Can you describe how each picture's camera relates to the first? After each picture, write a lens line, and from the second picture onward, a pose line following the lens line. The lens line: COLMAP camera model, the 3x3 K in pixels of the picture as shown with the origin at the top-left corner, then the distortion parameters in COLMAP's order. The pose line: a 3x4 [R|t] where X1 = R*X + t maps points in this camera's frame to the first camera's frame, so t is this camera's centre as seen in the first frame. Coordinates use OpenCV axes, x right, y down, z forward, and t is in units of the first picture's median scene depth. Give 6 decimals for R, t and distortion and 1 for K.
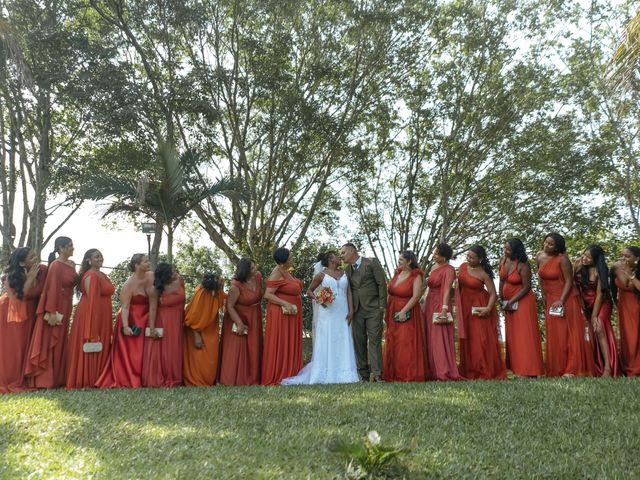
lens RADIAL K [[555.7, 0, 312.7], [0, 555.7, 239.4], [0, 0, 1]] dist [0.003887, -0.006408]
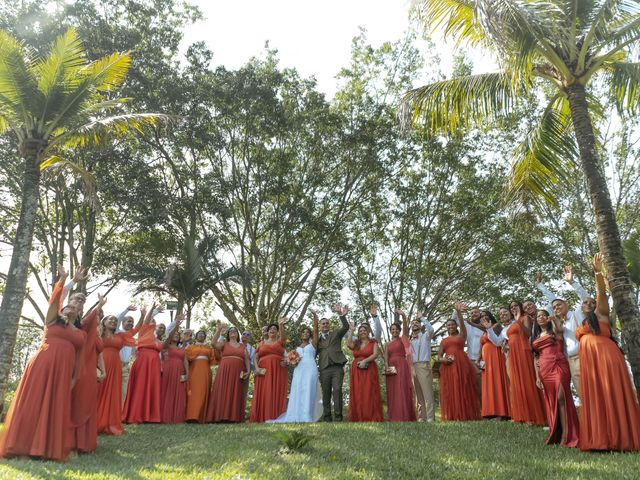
lens RADIAL K [[555.7, 0, 312.7], [0, 555.7, 239.4], [0, 0, 1]] dist [0.003887, -0.006408]
pose [[0.999287, 0.007649, -0.036968, 0.041116], [-0.012592, 0.990713, -0.135387, -0.002009], [0.035590, 0.135756, 0.990103, -0.154817]]
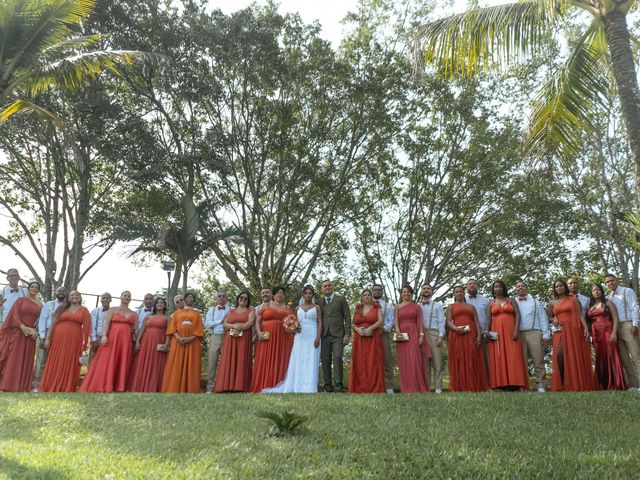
lens RADIAL K [[552.1, 0, 320.0], [0, 552.1, 240.0], [0, 0, 1]] dist [-0.000857, 0.001890]
pose [[0.999196, 0.011610, -0.038368, 0.046553], [-0.014048, 0.997857, -0.063910, -0.004028], [0.037544, 0.064398, 0.997218, -0.105660]]
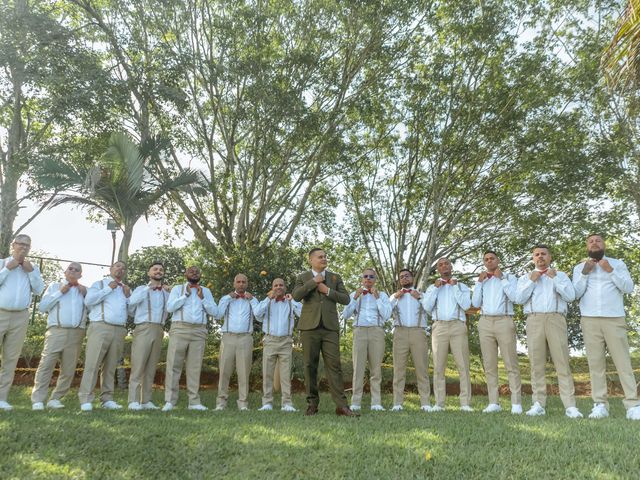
lens RADIAL K [[552.1, 0, 320.0], [0, 552.1, 240.0], [0, 0, 1]] dist [-0.000857, 0.001890]
pose [[0.999570, 0.025508, -0.014487, 0.046169], [-0.025374, 0.999634, 0.009376, -0.008228], [0.014721, -0.009005, 0.999851, 0.061453]]
